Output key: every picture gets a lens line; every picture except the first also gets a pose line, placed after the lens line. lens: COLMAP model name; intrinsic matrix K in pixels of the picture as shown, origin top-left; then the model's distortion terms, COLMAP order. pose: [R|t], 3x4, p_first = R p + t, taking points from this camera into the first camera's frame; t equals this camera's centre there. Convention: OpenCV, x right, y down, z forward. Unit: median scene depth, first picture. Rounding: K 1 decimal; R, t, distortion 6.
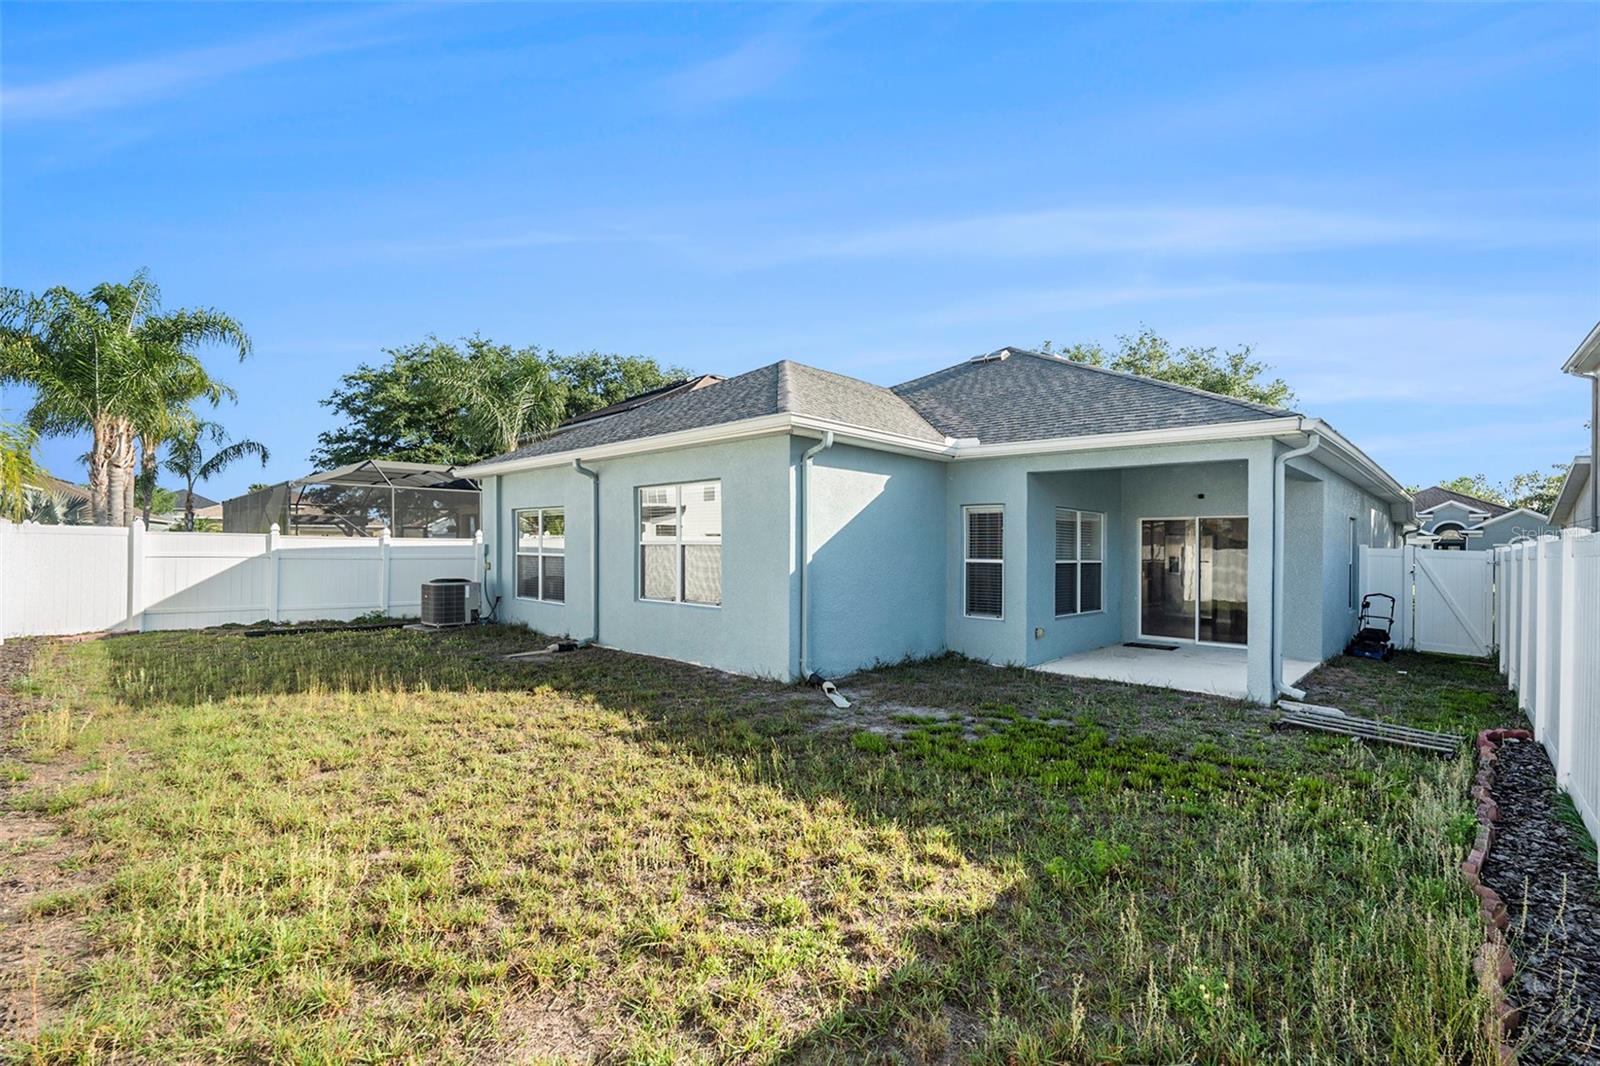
lens RADIAL K [[709.4, 0, 804.6], [0, 709.4, 540.0], [0, 0, 1]] dist [-0.001327, 0.000330]
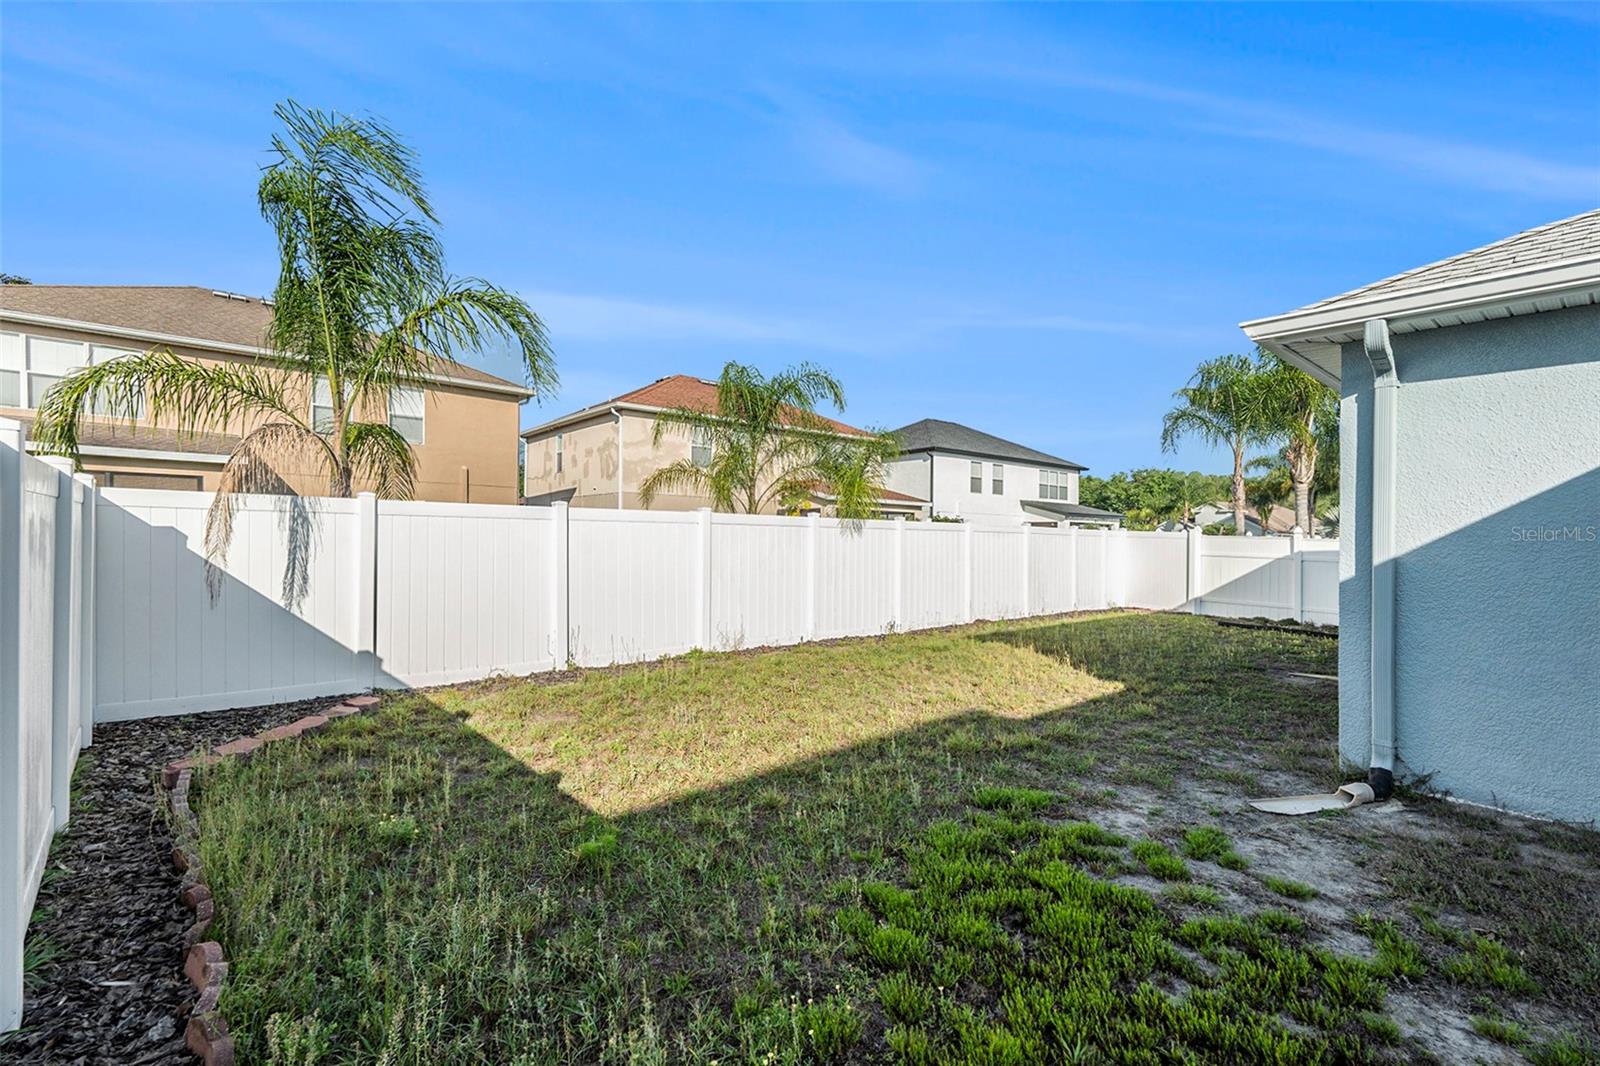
lens RADIAL K [[709.4, 0, 804.6], [0, 709.4, 540.0], [0, 0, 1]] dist [-0.001327, 0.000330]
pose [[-0.076679, -0.013987, -0.996958, 0.387624], [-0.006322, 0.999888, -0.013542, 0.016269], [0.997036, 0.005265, -0.076759, 0.393689]]
